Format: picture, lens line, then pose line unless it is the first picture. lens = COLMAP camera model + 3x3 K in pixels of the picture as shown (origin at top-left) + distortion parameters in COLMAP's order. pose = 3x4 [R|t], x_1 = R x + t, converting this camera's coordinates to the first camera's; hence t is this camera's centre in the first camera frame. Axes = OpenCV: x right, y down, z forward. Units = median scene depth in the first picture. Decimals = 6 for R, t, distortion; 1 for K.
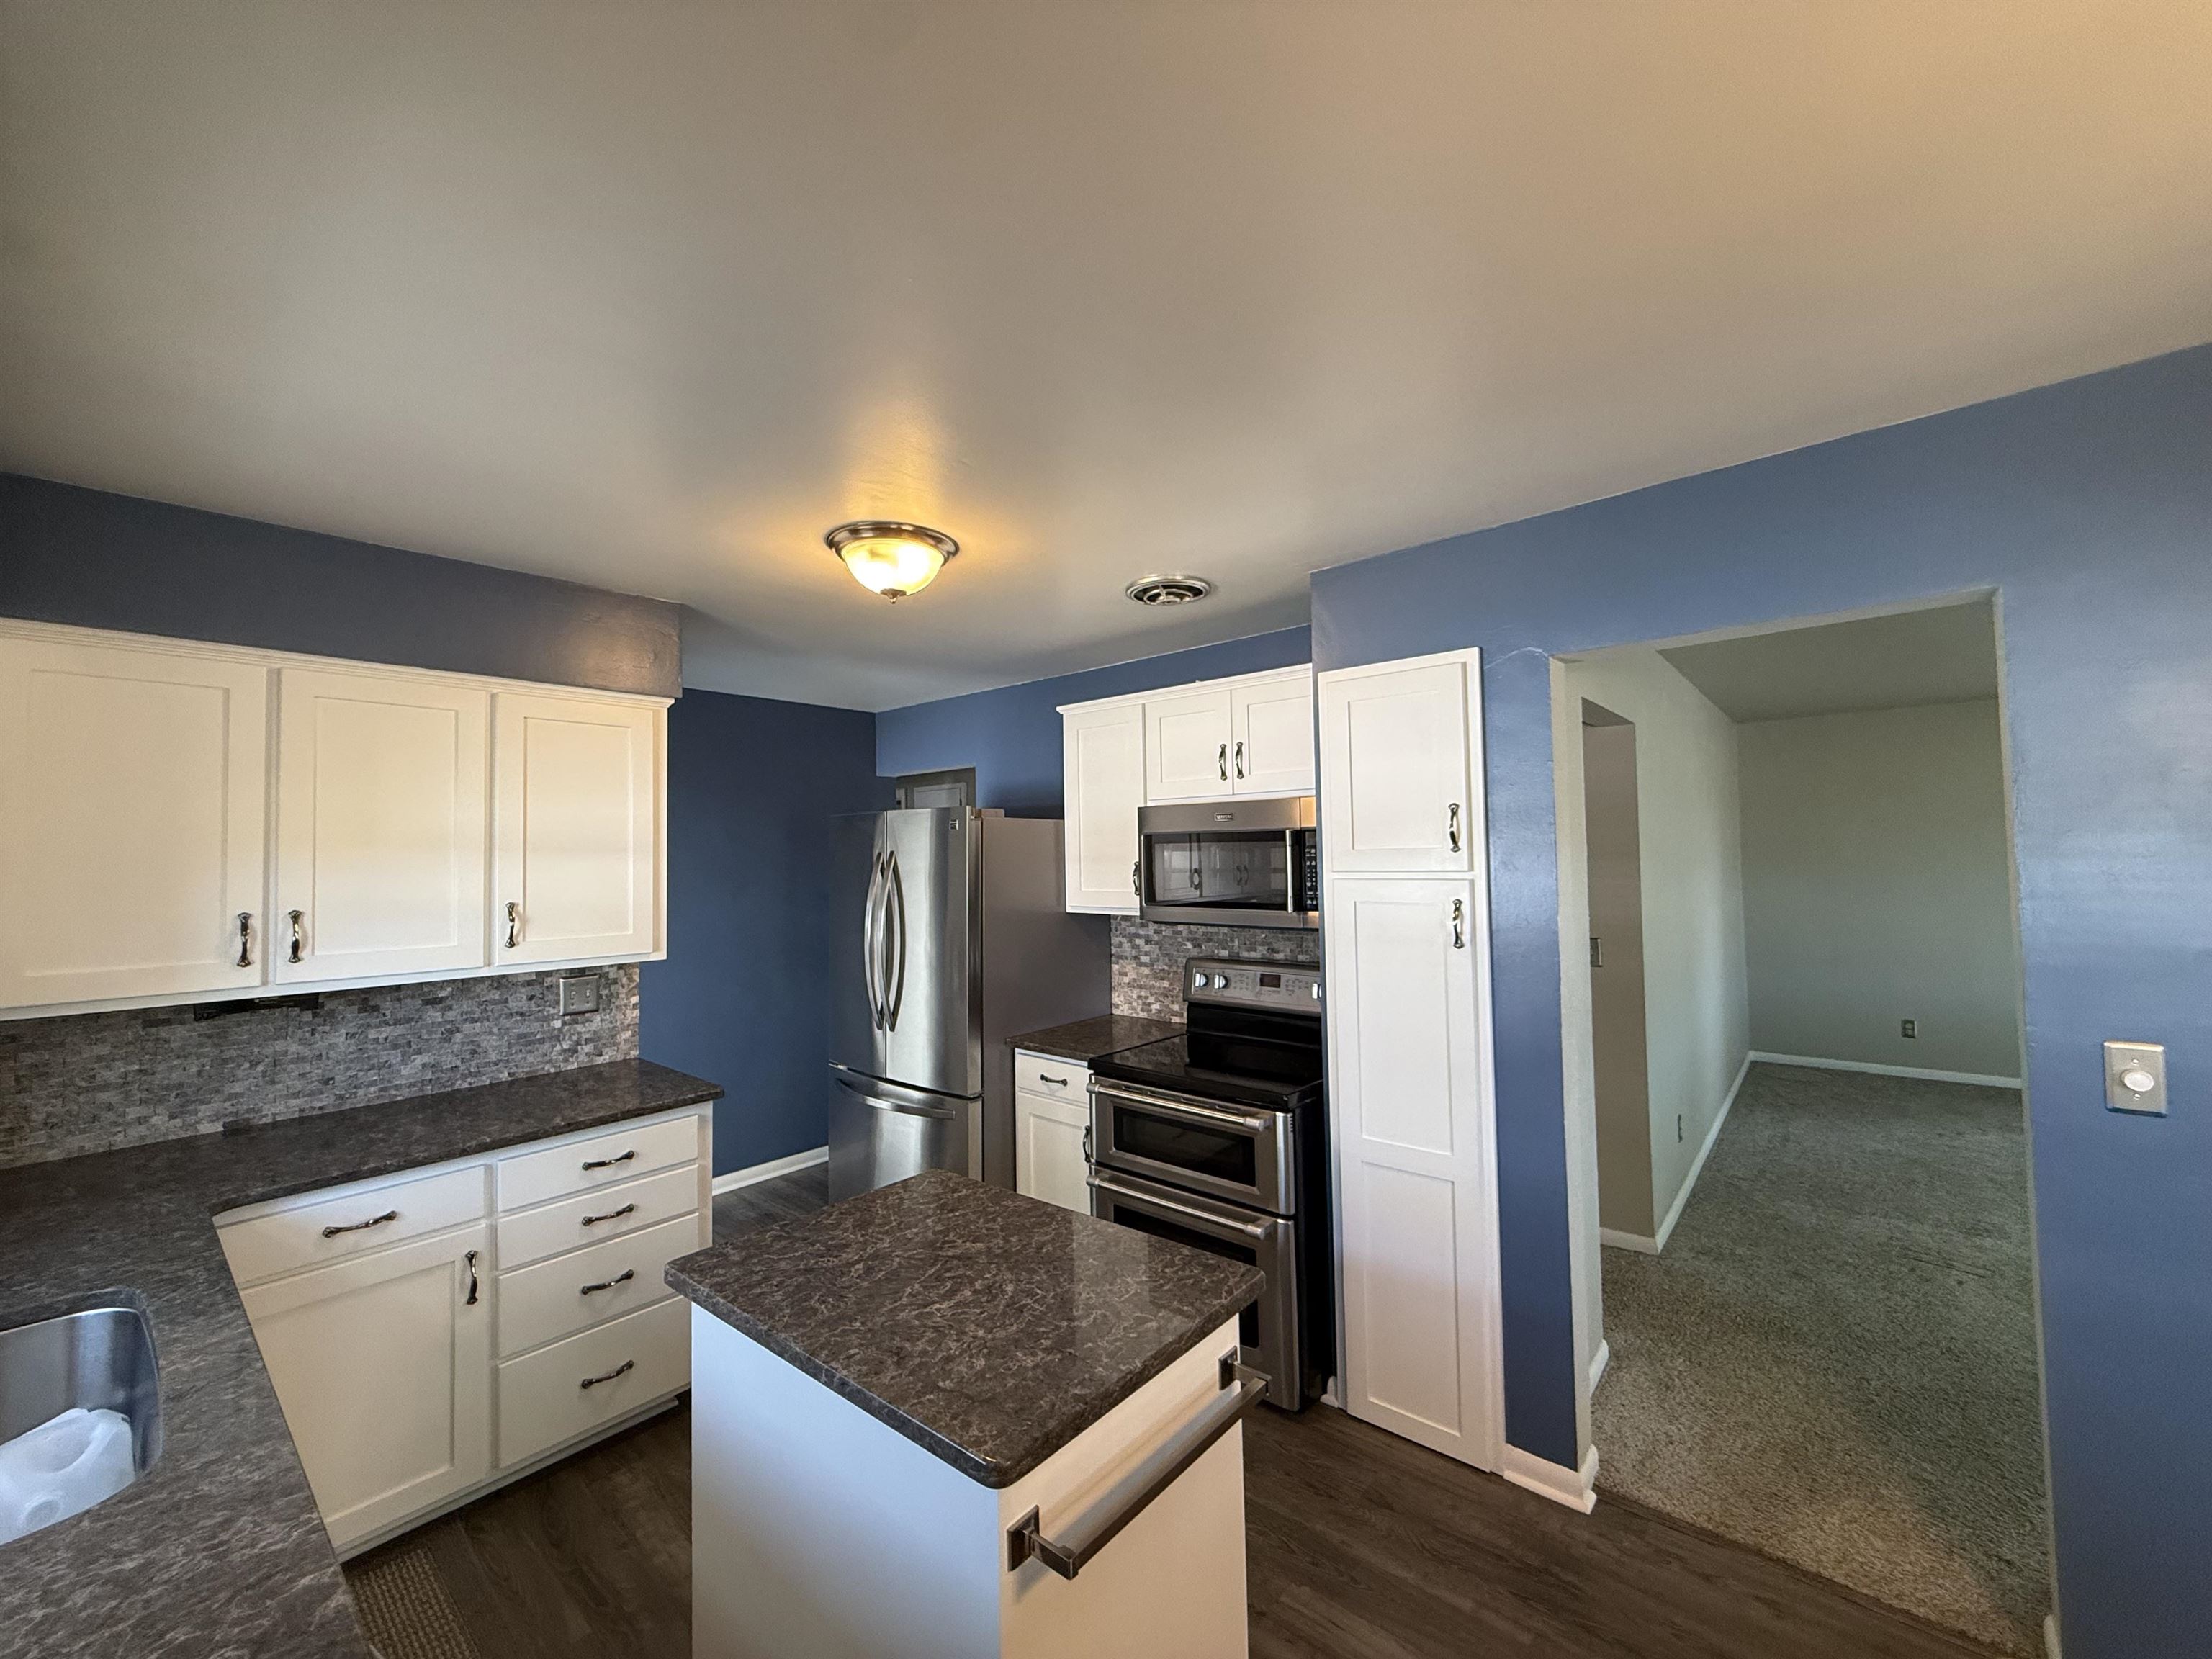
lens RADIAL K [[878.7, 0, 1106.4], [0, 878.7, 837.8], [0, 0, 1]] dist [0.002665, 0.000431]
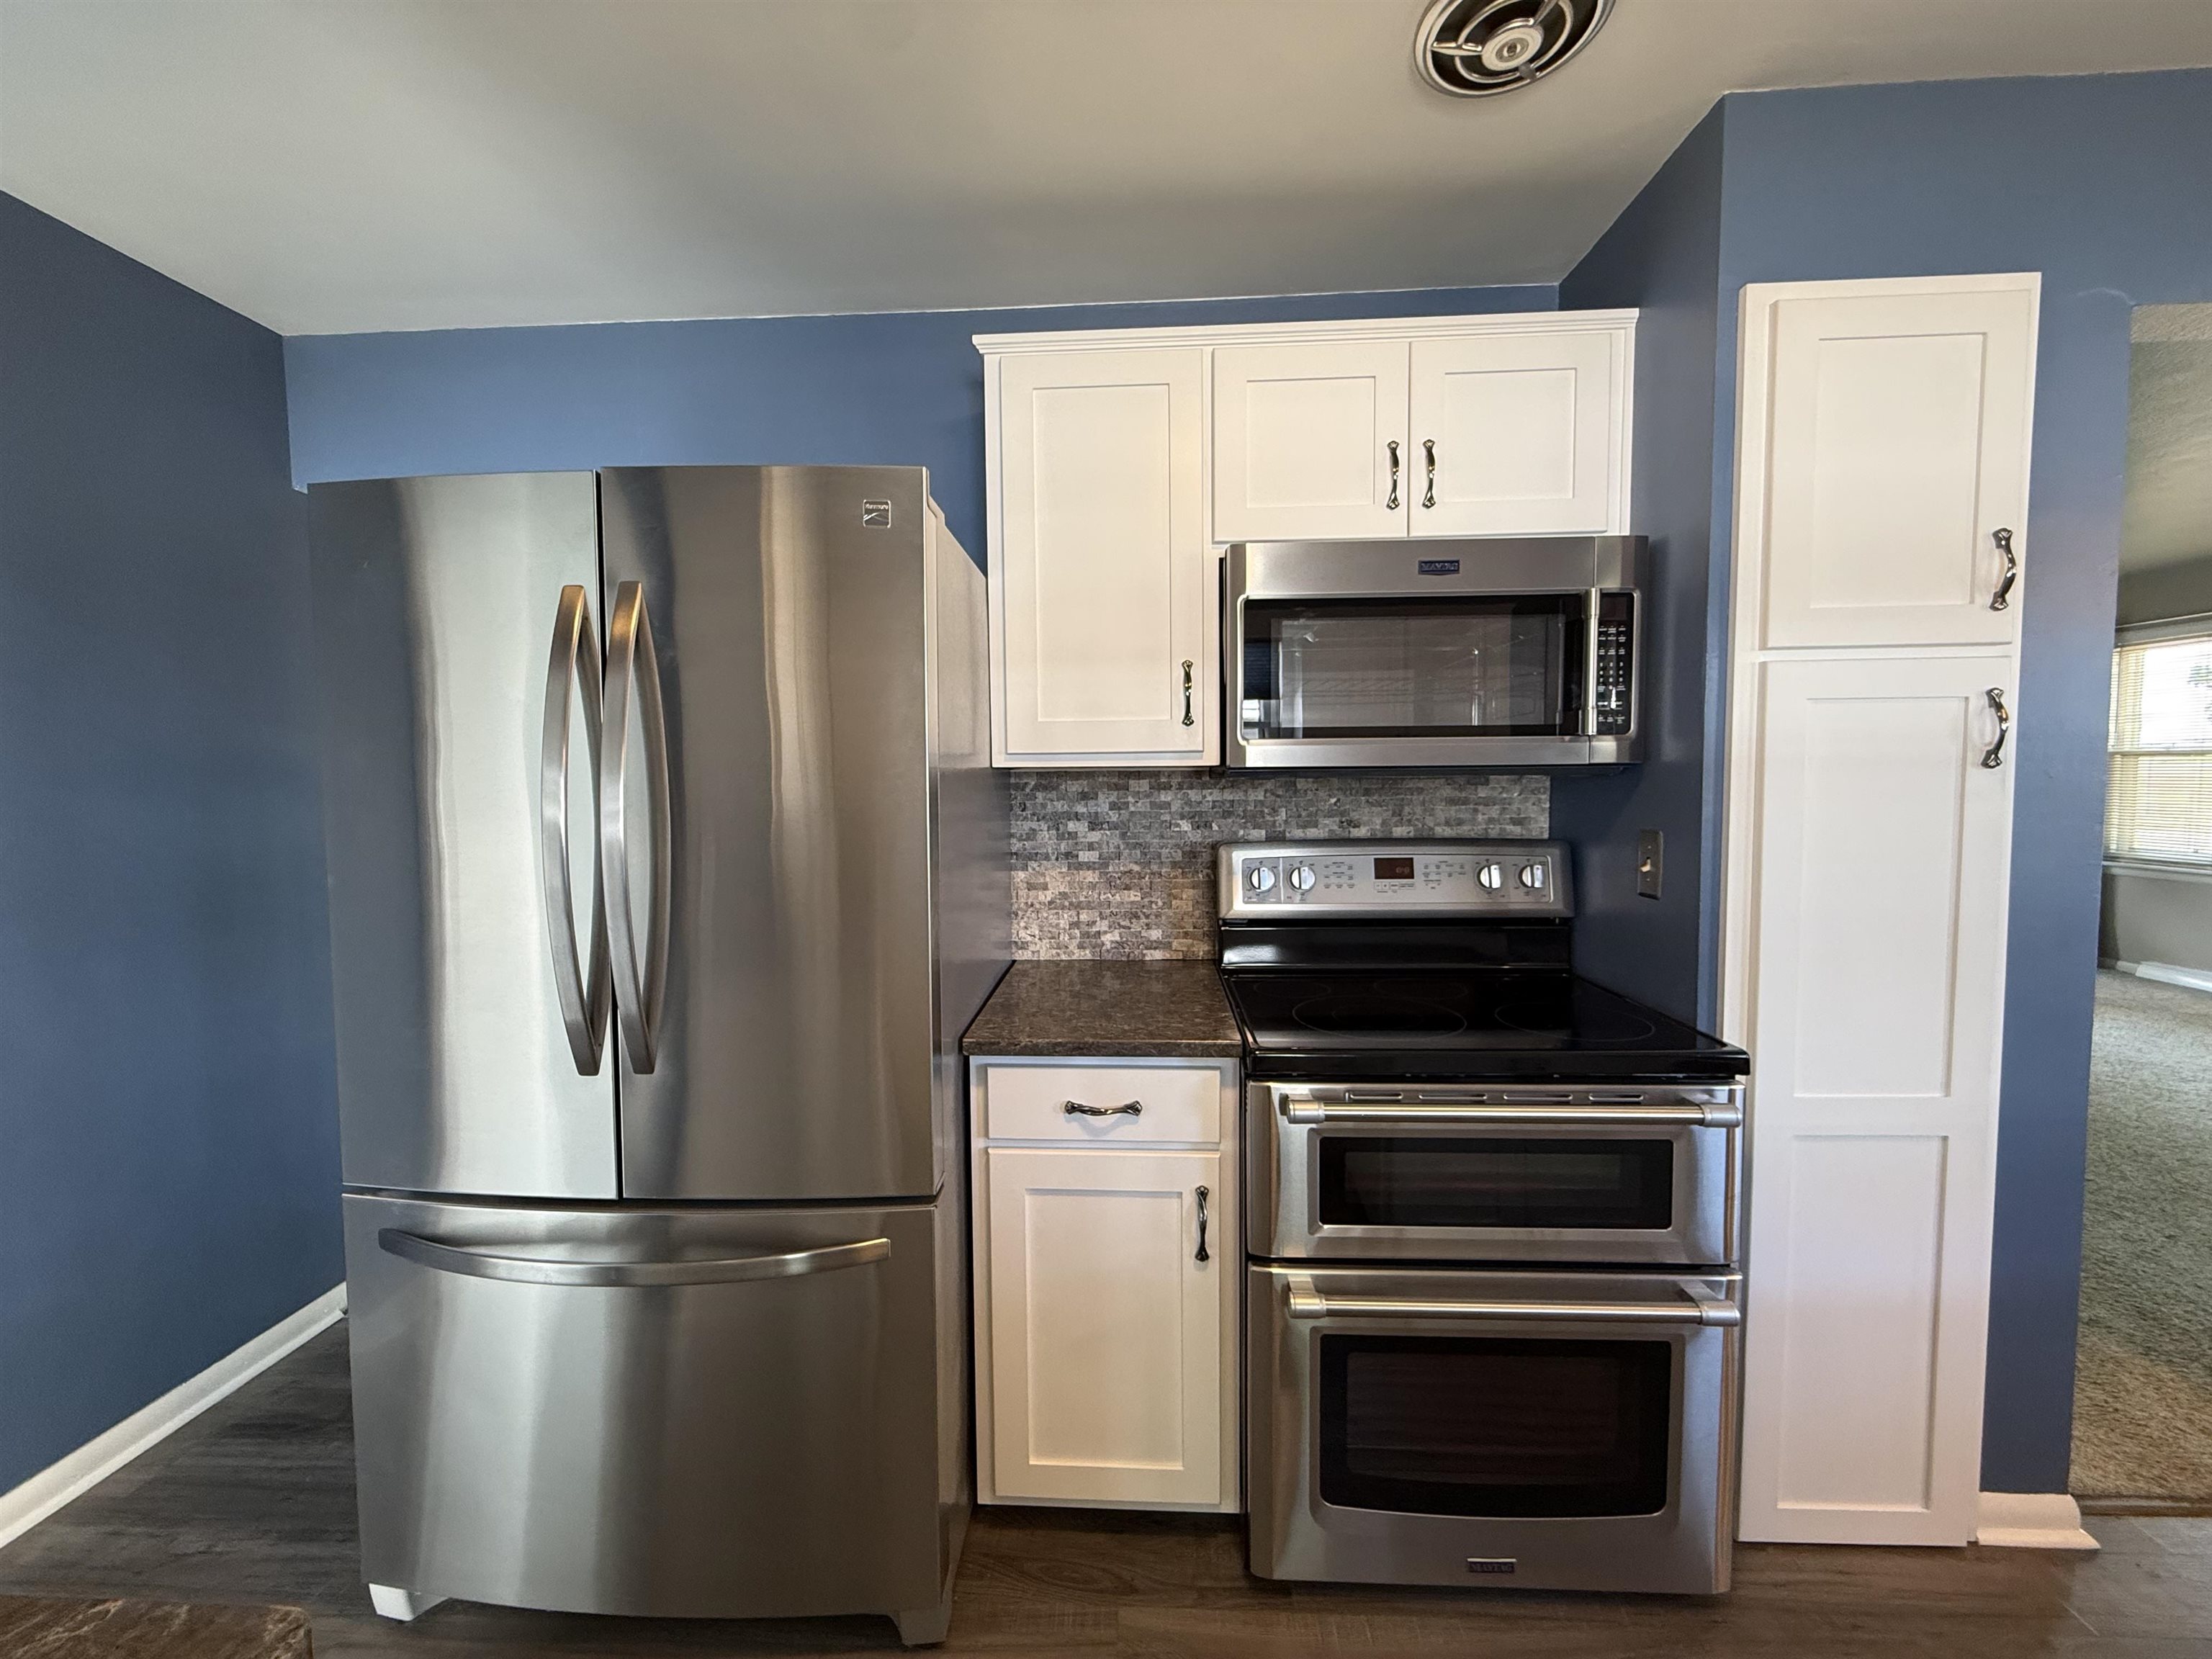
lens RADIAL K [[878.7, 0, 1100.1], [0, 878.7, 831.5], [0, 0, 1]] dist [0.002665, 0.000431]
pose [[0.788692, -0.034300, 0.613831, -0.251566], [-0.012590, 0.997332, 0.071906, 0.069348], [-0.614660, -0.064440, 0.786156, 0.470684]]
